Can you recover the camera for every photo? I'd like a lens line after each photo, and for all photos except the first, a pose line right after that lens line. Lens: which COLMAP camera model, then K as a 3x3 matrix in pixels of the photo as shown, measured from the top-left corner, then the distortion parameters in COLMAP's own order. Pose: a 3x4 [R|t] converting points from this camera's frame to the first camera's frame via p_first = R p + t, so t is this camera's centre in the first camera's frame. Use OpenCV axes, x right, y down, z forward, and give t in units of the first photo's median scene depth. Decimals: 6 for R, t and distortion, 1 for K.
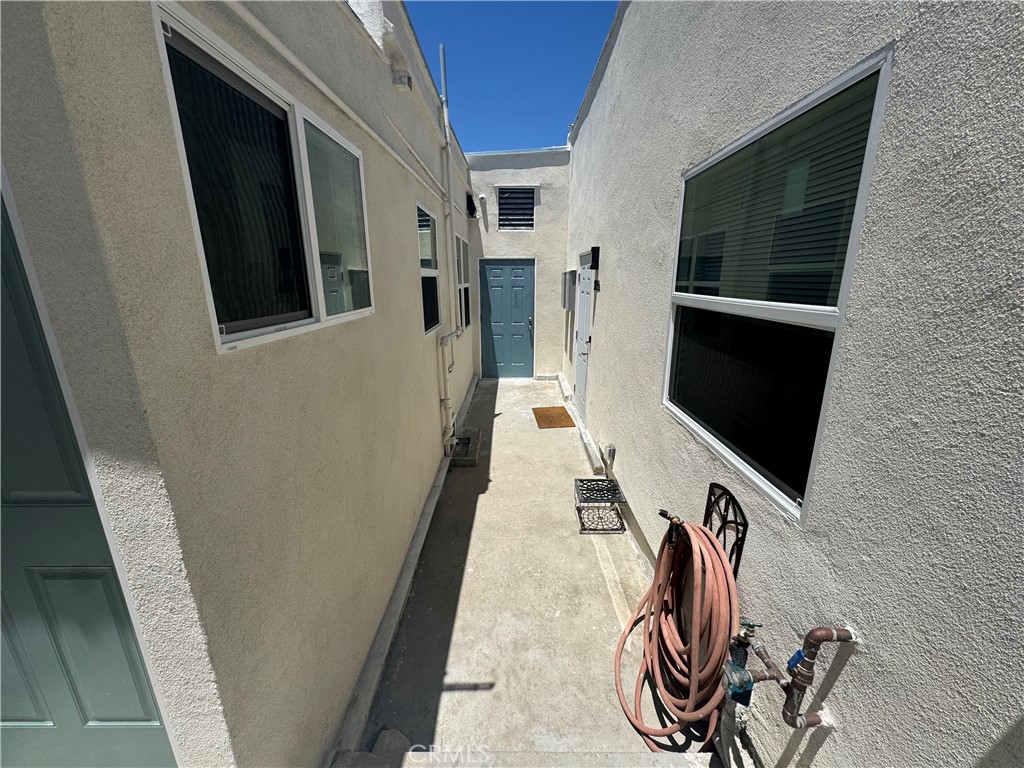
lens RADIAL K [[407.8, 0, 512.0], [0, 407.8, 387.5], [0, 0, 1]] dist [-0.002259, -0.000416]
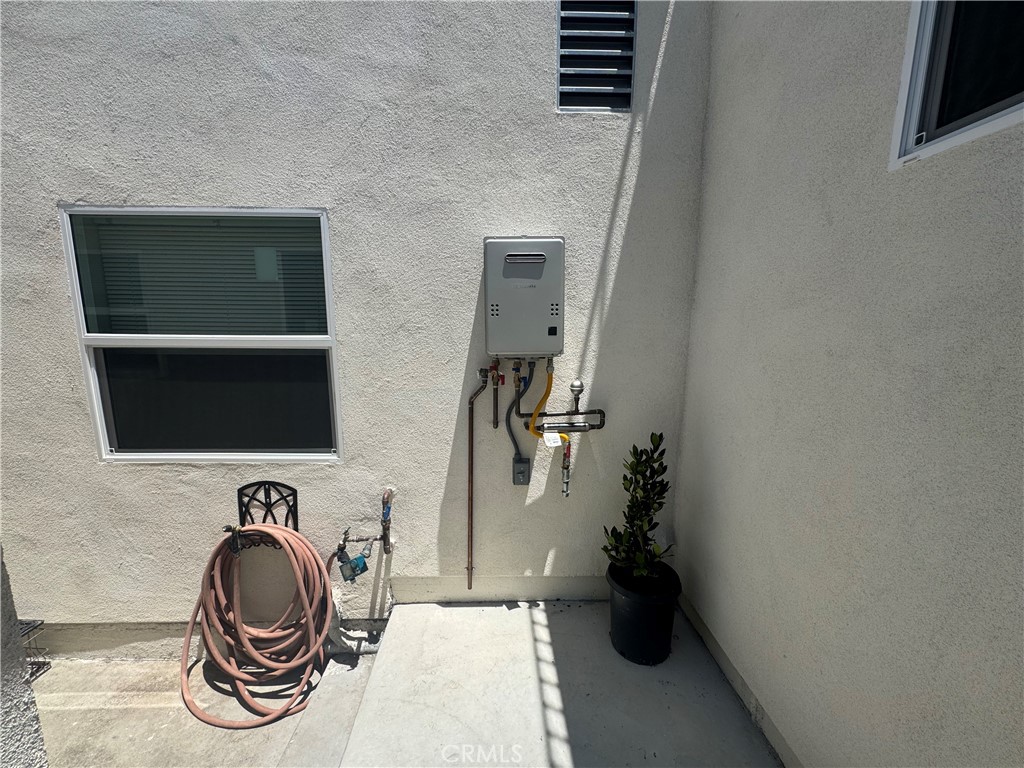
lens RADIAL K [[407.8, 0, 512.0], [0, 407.8, 387.5], [0, 0, 1]] dist [-0.002259, -0.000416]
pose [[-0.032213, -0.161030, 0.986424, -0.693435], [0.252324, 0.953658, 0.163921, -0.041815], [-0.967107, 0.254178, 0.009912, 0.154210]]
